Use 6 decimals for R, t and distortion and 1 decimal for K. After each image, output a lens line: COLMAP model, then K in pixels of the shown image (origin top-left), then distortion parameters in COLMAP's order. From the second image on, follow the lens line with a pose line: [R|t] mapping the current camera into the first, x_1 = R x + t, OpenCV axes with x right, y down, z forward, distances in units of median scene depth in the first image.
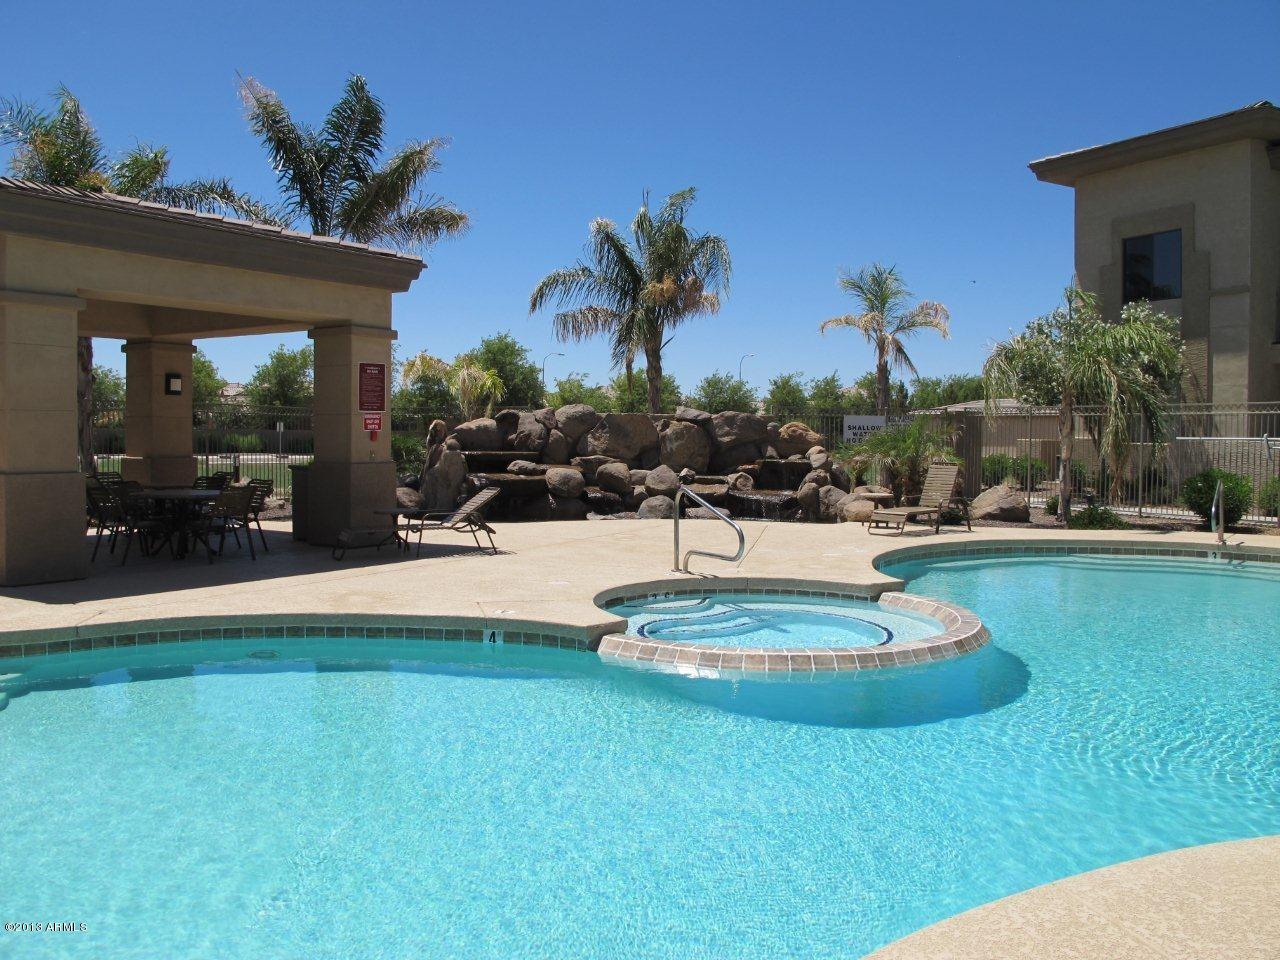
lens RADIAL K [[1066.6, 0, 628.1], [0, 1066.6, 474.4], [0, 0, 1]] dist [-0.153635, 0.118080]
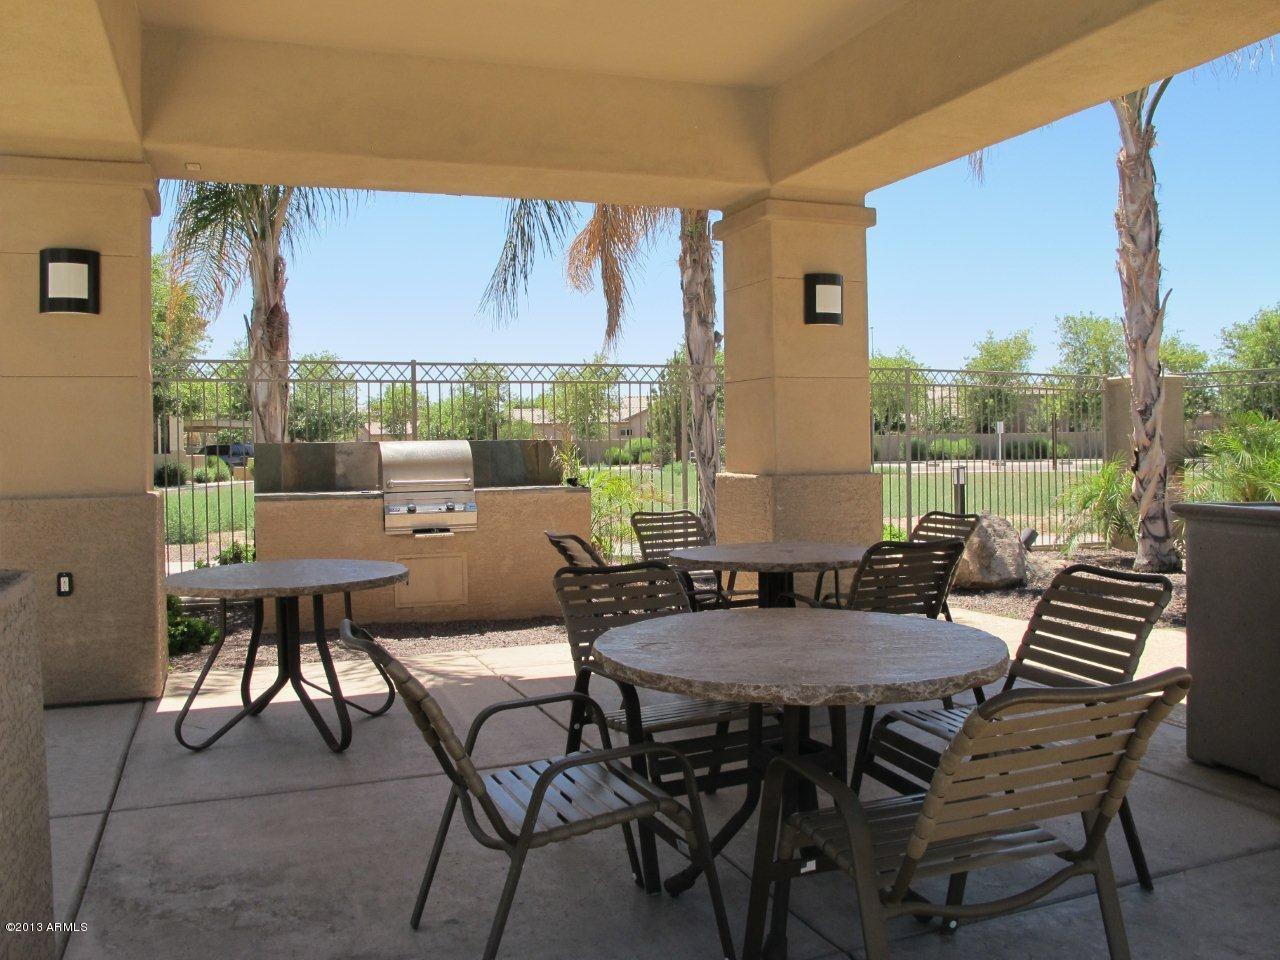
lens RADIAL K [[1066.6, 0, 628.1], [0, 1066.6, 474.4], [0, 0, 1]] dist [-0.153635, 0.118080]
pose [[0.799658, -0.006821, -0.600417, -0.173560], [0.003018, 0.999969, -0.007340, -0.009744], [0.600448, 0.004057, 0.799653, 0.432937]]
